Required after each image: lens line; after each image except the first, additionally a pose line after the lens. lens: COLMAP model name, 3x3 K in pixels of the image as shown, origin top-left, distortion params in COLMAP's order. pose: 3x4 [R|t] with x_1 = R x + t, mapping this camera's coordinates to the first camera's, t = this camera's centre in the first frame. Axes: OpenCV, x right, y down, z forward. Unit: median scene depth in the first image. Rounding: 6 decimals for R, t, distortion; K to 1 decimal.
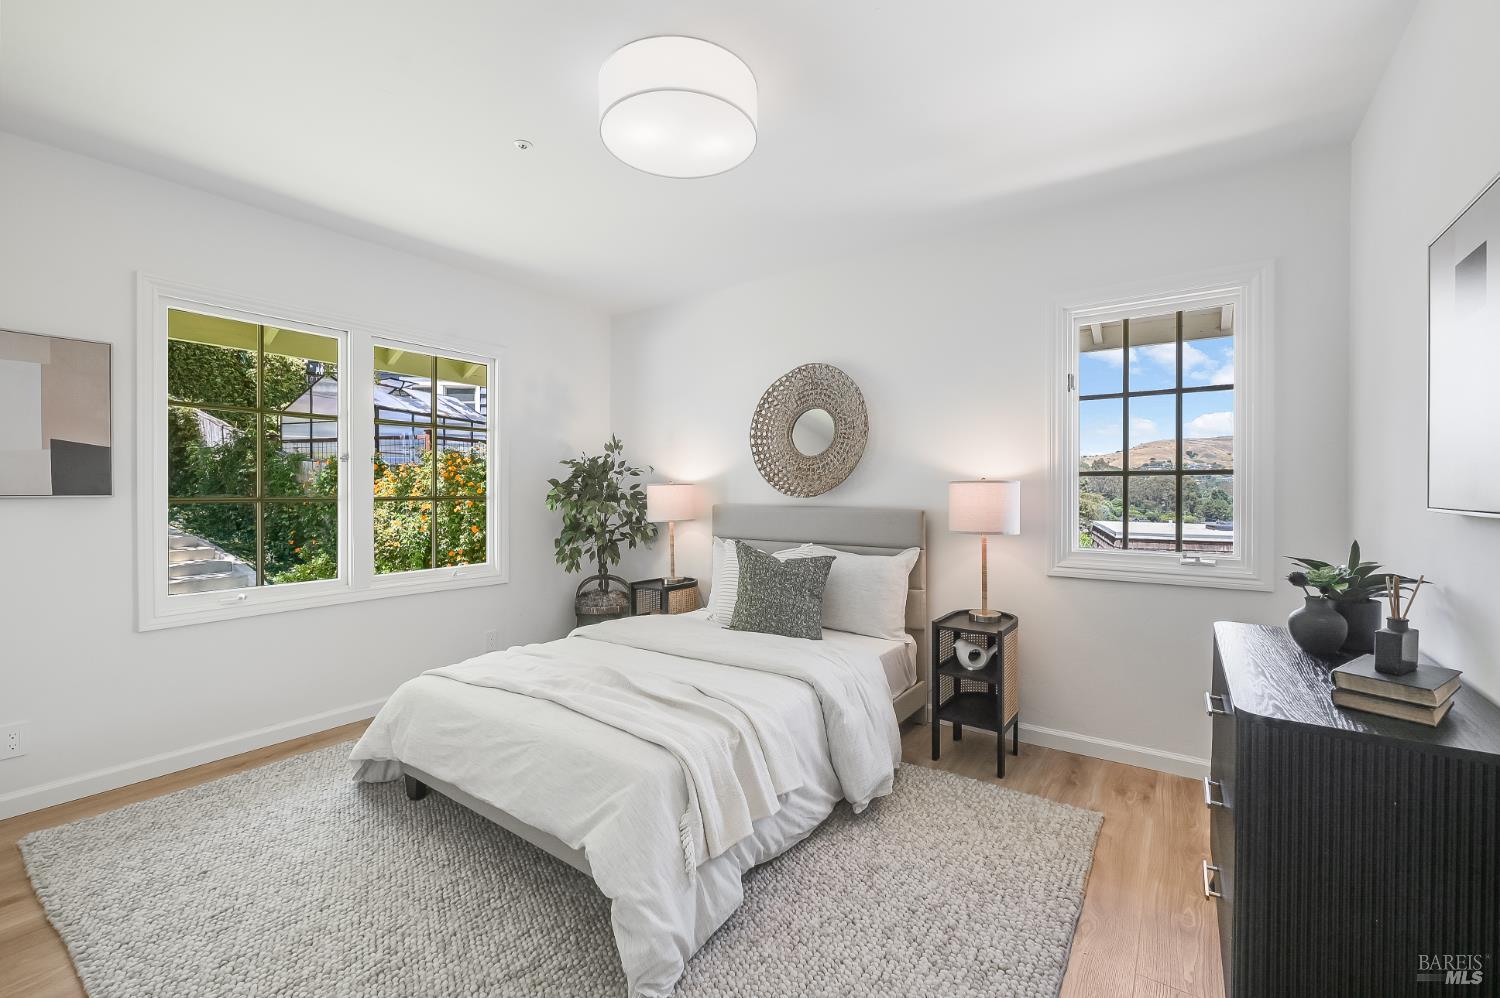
lens RADIAL K [[619.4, 0, 750.7], [0, 619.4, 496.0], [0, 0, 1]] dist [0.002216, 0.000195]
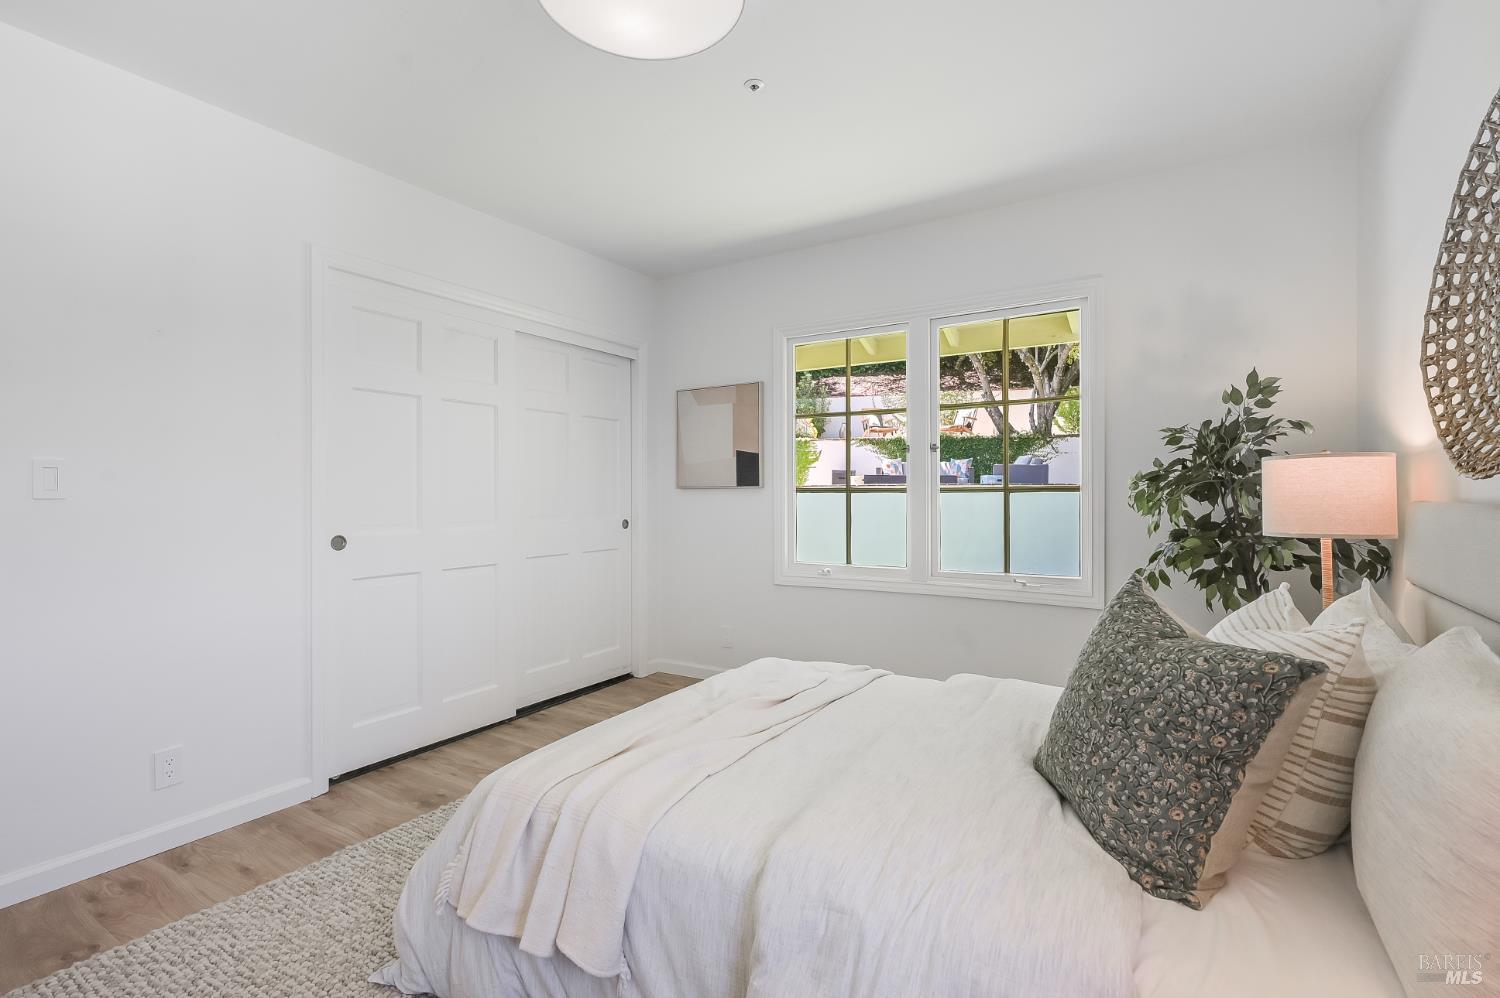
lens RADIAL K [[696.5, 0, 750.0], [0, 696.5, 495.1], [0, 0, 1]] dist [0.000306, 0.000053]
pose [[0.050347, 0.000605, -0.998732, 0.410418], [-0.009336, 0.999956, 0.000136, 0.014110], [0.998688, 0.009318, 0.050350, 0.614684]]
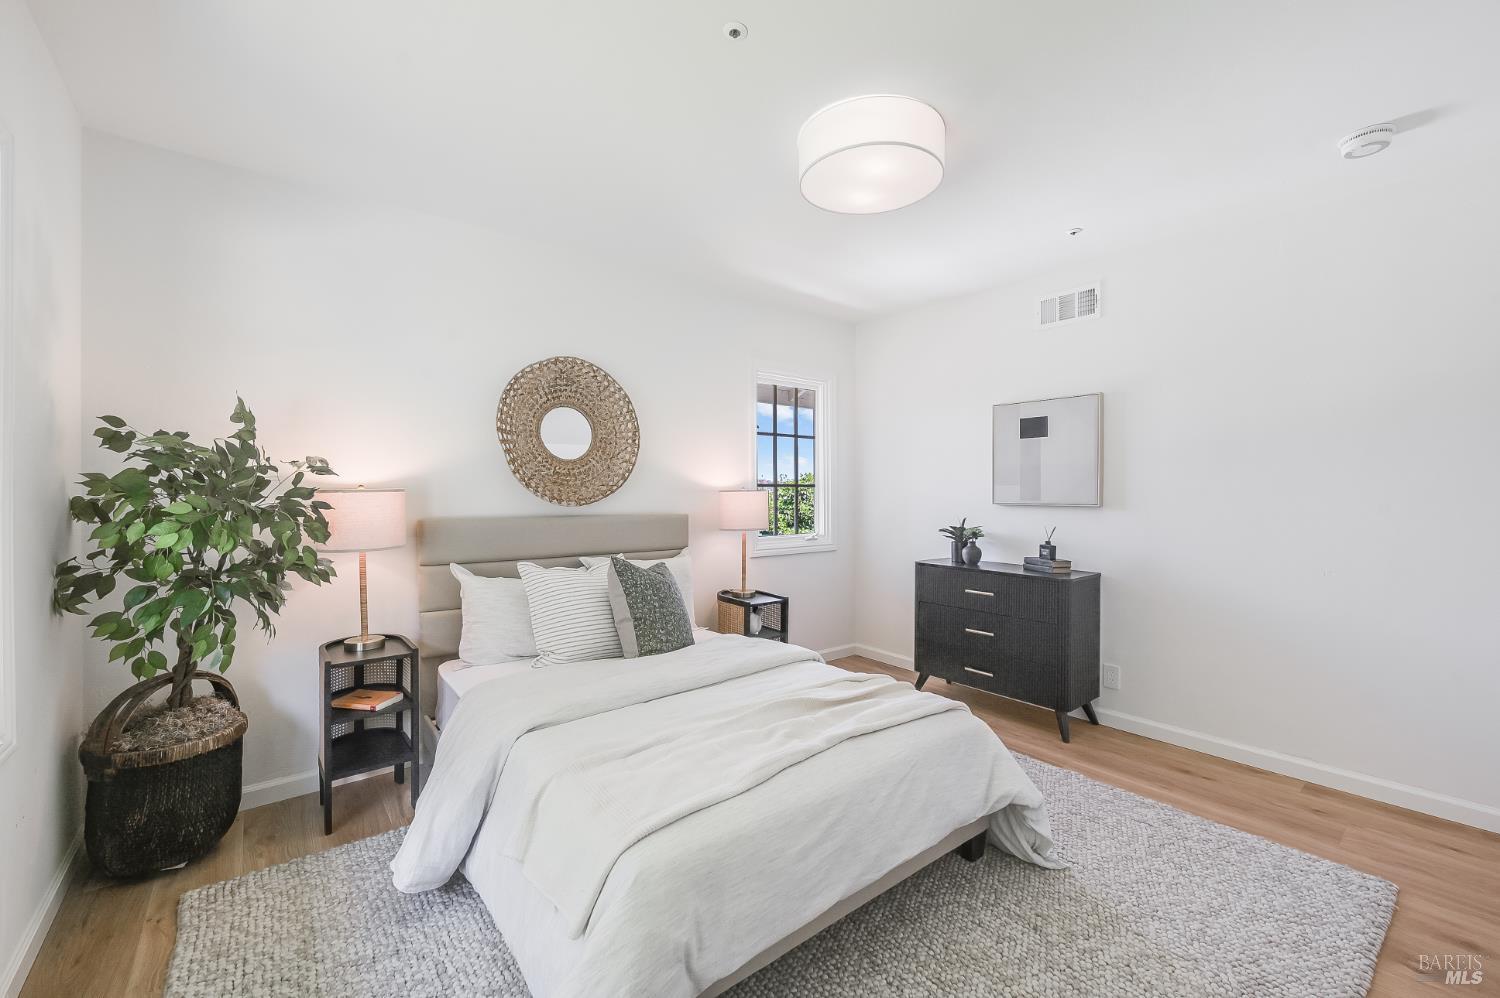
lens RADIAL K [[598.4, 0, 745.7], [0, 598.4, 496.7], [0, 0, 1]] dist [0.001665, 0.000034]
pose [[0.299221, 0.000392, 0.954184, -0.662133], [0.015931, 0.999858, -0.005407, -0.001888], [-0.954051, 0.016819, 0.299172, 0.502380]]
